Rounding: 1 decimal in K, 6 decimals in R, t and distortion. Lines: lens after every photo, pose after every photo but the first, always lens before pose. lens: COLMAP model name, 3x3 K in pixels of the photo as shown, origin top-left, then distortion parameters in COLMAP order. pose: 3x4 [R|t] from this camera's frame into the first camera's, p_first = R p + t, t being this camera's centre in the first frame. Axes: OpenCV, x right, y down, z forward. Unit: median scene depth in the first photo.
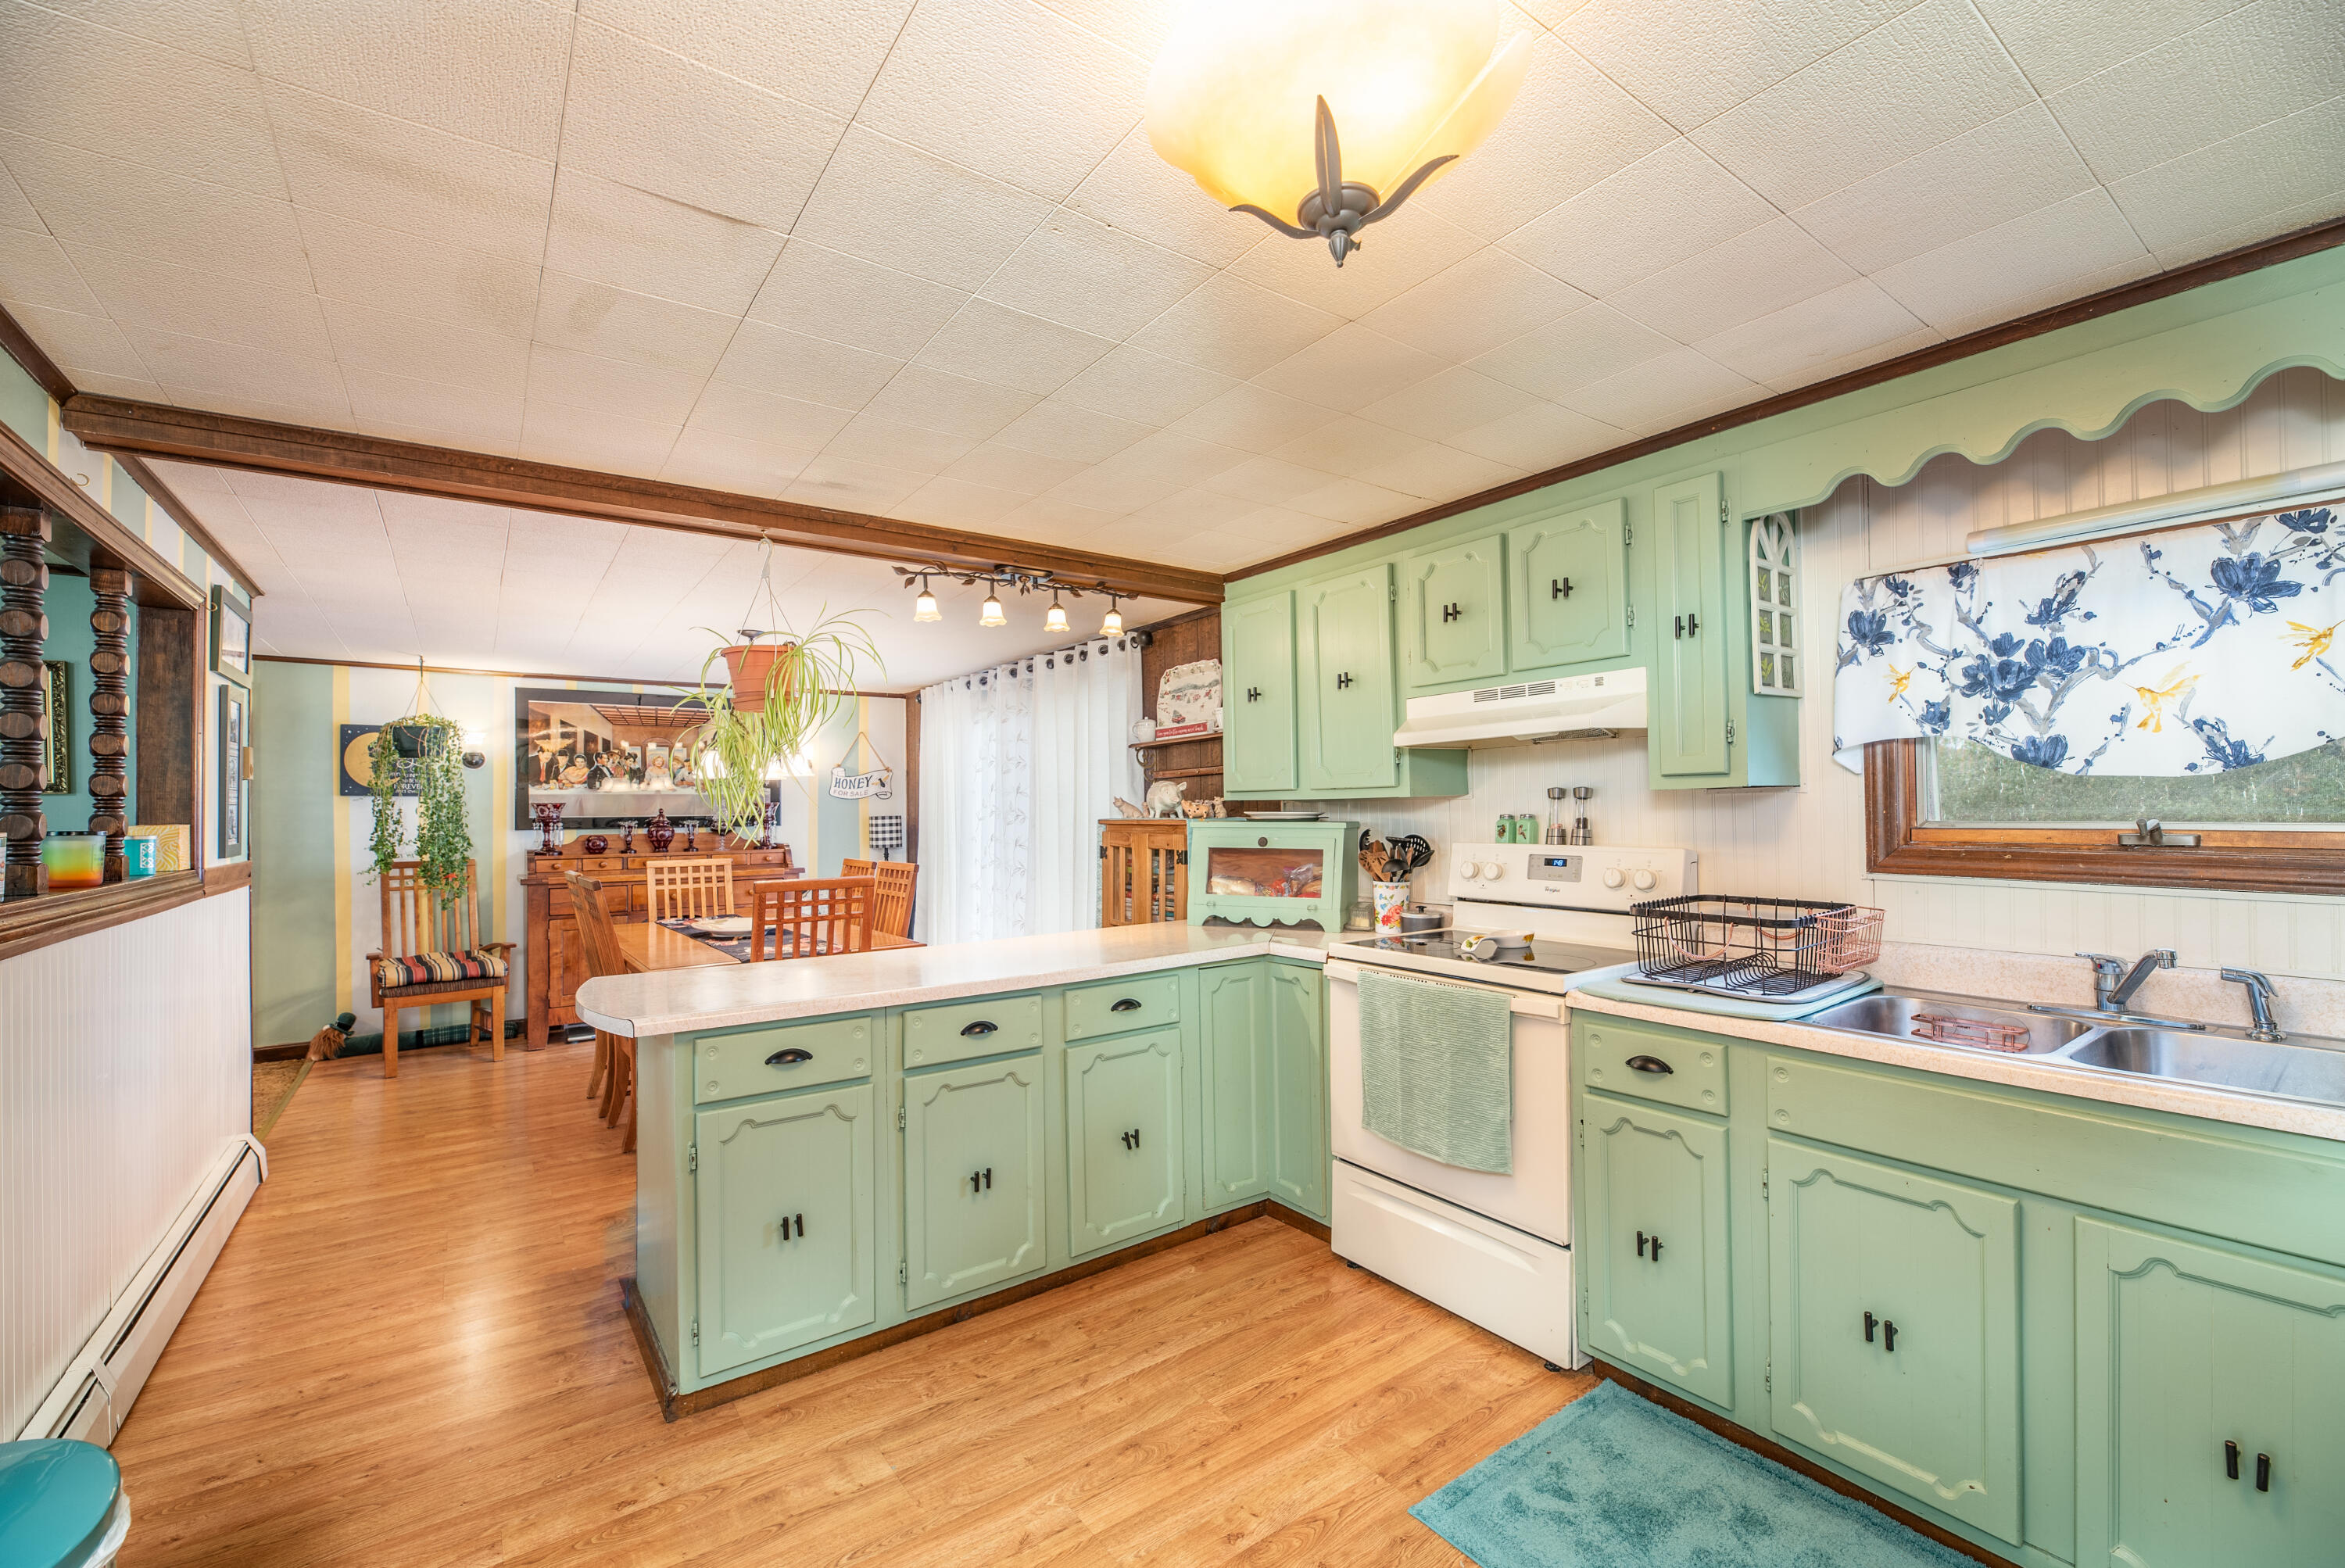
lens RADIAL K [[964.4, 0, 1165.8], [0, 964.4, 791.5], [0, 0, 1]] dist [0.002348, -0.000058]
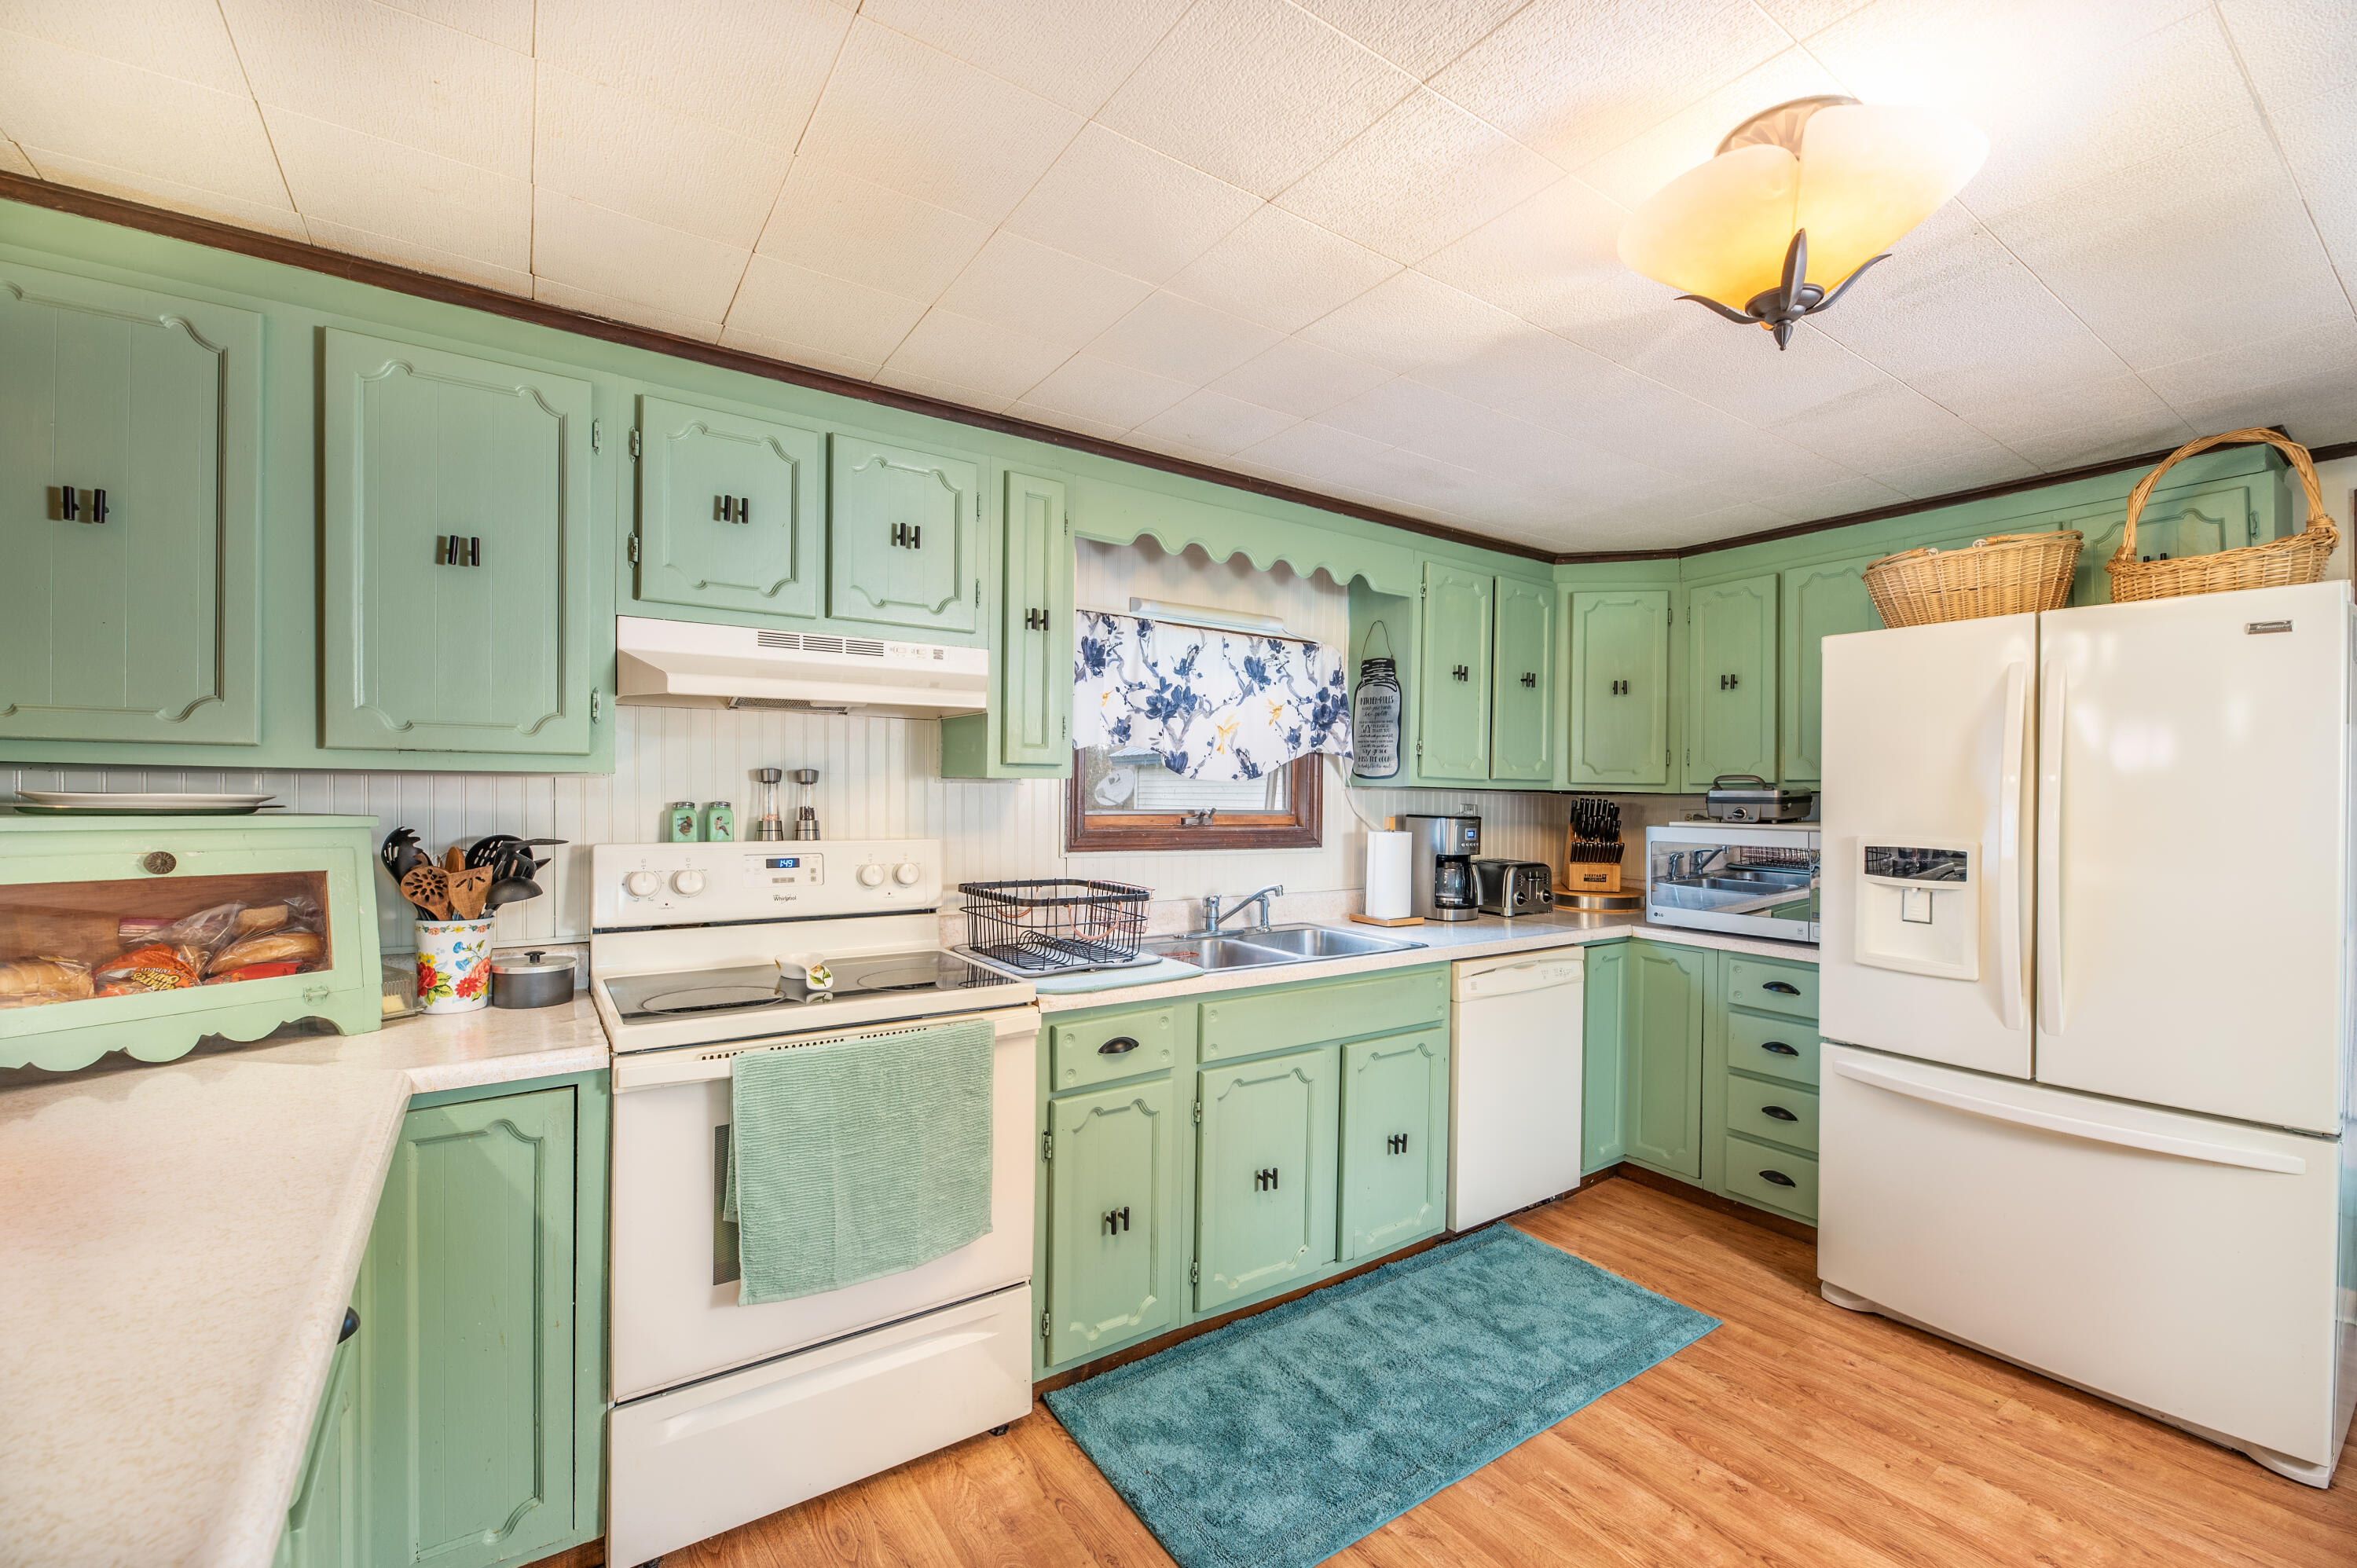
lens RADIAL K [[958.5, 0, 1171.1], [0, 958.5, 803.5], [0, 0, 1]] dist [-0.003877, -0.000260]
pose [[0.029412, 0.007075, 0.999542, -0.510214], [-0.024573, 0.999678, -0.006353, 0.029152], [-0.999265, -0.024374, 0.029576, 0.897381]]
